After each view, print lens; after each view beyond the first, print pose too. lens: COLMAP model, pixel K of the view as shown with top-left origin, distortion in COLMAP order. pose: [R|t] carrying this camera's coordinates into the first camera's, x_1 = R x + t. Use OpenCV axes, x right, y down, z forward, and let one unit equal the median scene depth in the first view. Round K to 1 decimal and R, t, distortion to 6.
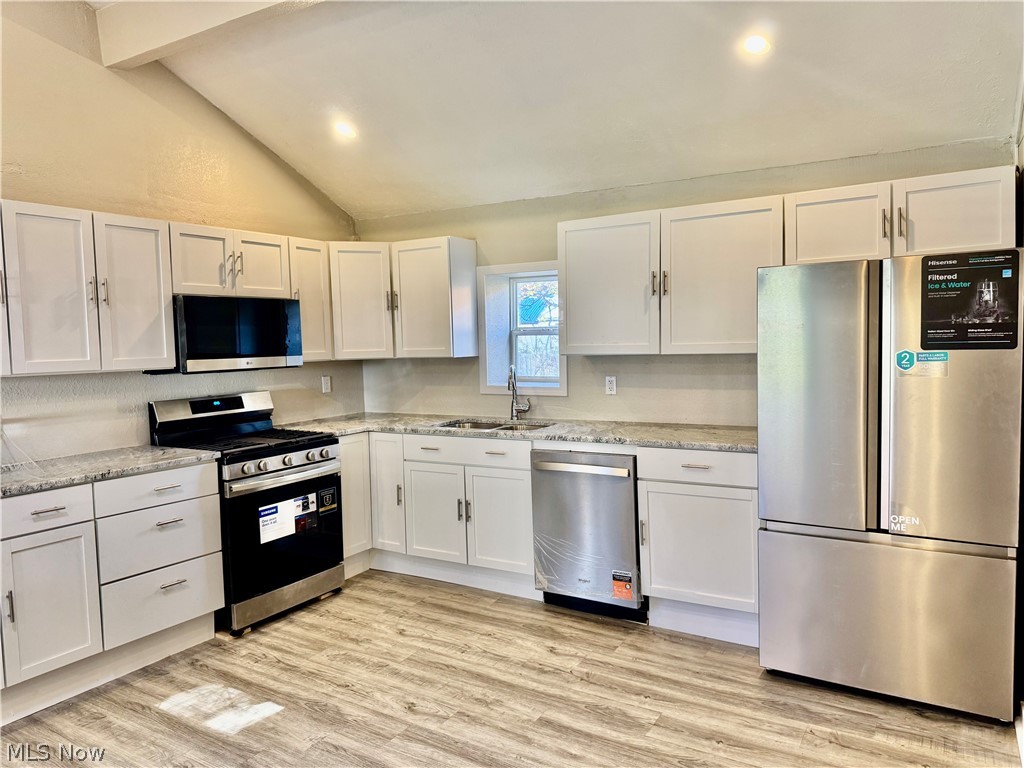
lens RADIAL K [[728.8, 0, 512.0], [0, 728.8, 384.0], [0, 0, 1]] dist [0.101789, -0.118682]
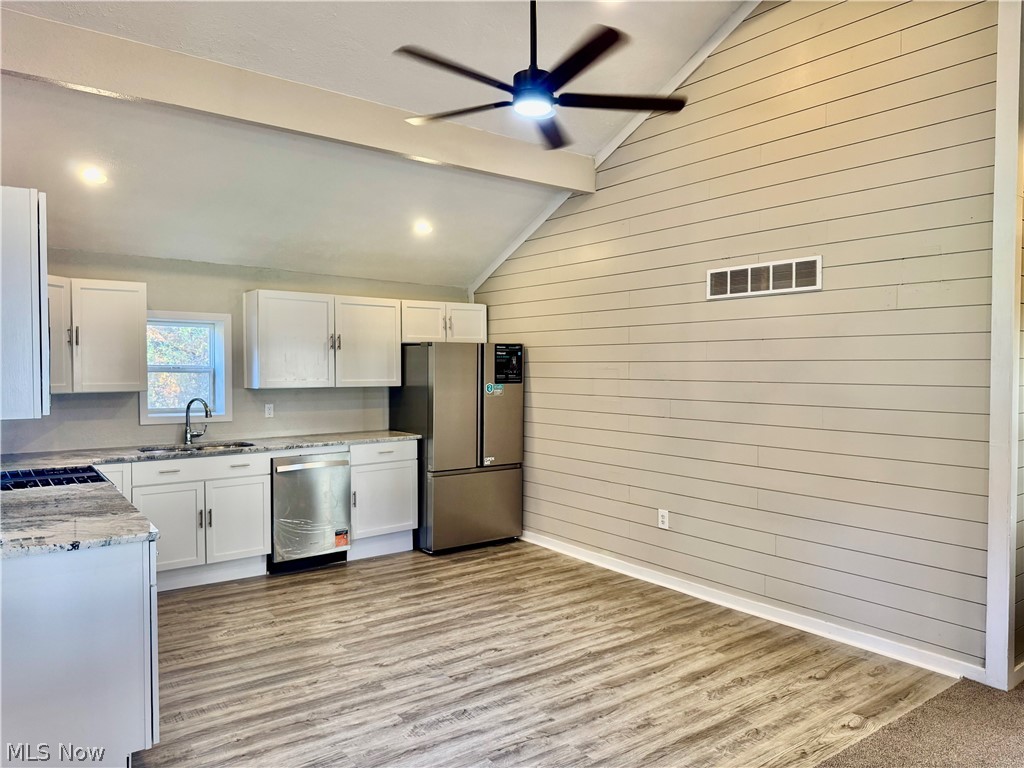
lens RADIAL K [[728.8, 0, 512.0], [0, 728.8, 384.0], [0, 0, 1]] dist [0.101789, -0.118682]
pose [[0.367838, 0.002701, 0.929886, -1.259884], [0.049702, 0.998509, -0.022561, 0.007060], [-0.928561, 0.054516, 0.367155, 0.095211]]
